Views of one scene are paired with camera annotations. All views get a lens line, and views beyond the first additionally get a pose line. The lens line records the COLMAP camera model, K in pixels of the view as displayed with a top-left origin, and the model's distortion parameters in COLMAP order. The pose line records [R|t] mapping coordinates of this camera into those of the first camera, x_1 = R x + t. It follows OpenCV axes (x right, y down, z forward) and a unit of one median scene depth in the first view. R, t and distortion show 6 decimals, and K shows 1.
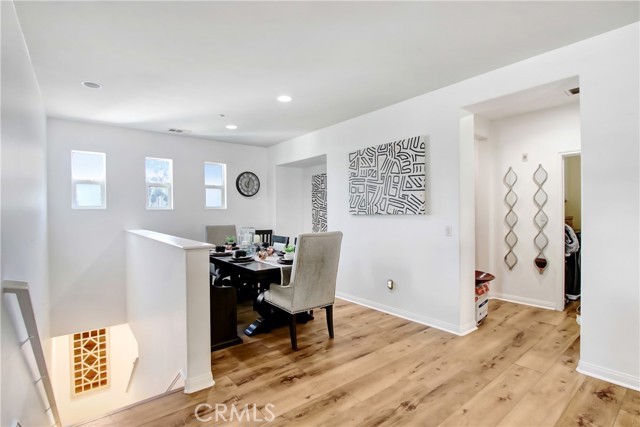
lens RADIAL K [[302.5, 0, 304.8], [0, 302.5, 214.8], [0, 0, 1]] dist [-0.021915, 0.000001]
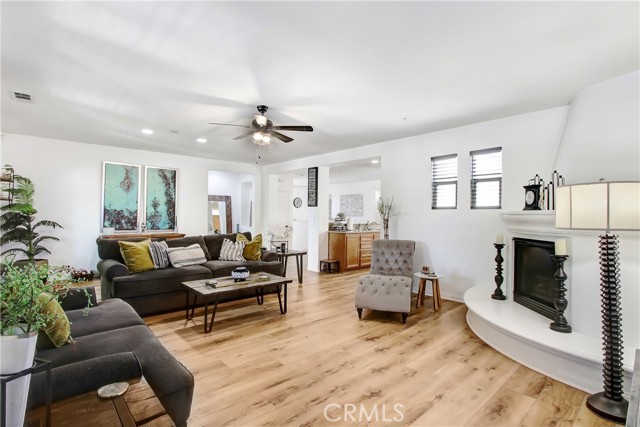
lens RADIAL K [[312.9, 0, 315.6], [0, 312.9, 217.2], [0, 0, 1]] dist [-0.023426, 0.000152]
pose [[0.995487, 0.028646, 0.090472, -0.361365], [-0.028330, 0.999587, -0.004775, 0.032067], [-0.090571, 0.002190, 0.995888, -2.021441]]
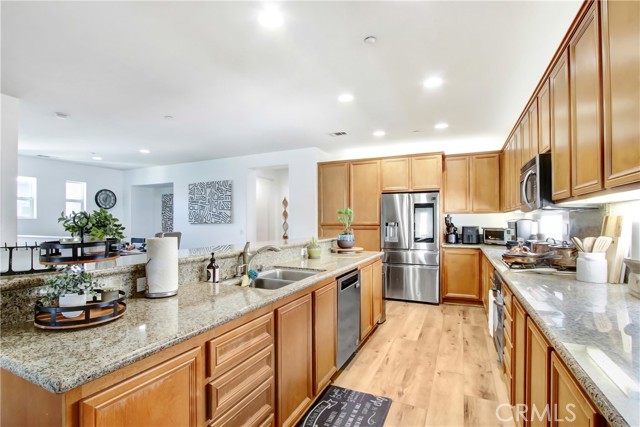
lens RADIAL K [[312.9, 0, 315.6], [0, 312.9, 217.2], [0, 0, 1]] dist [-0.023426, 0.000152]
pose [[0.881854, 0.012633, 0.471354, -0.032799], [0.000238, 0.999629, -0.027236, 0.010951], [-0.471523, 0.024130, 0.881523, -0.734352]]
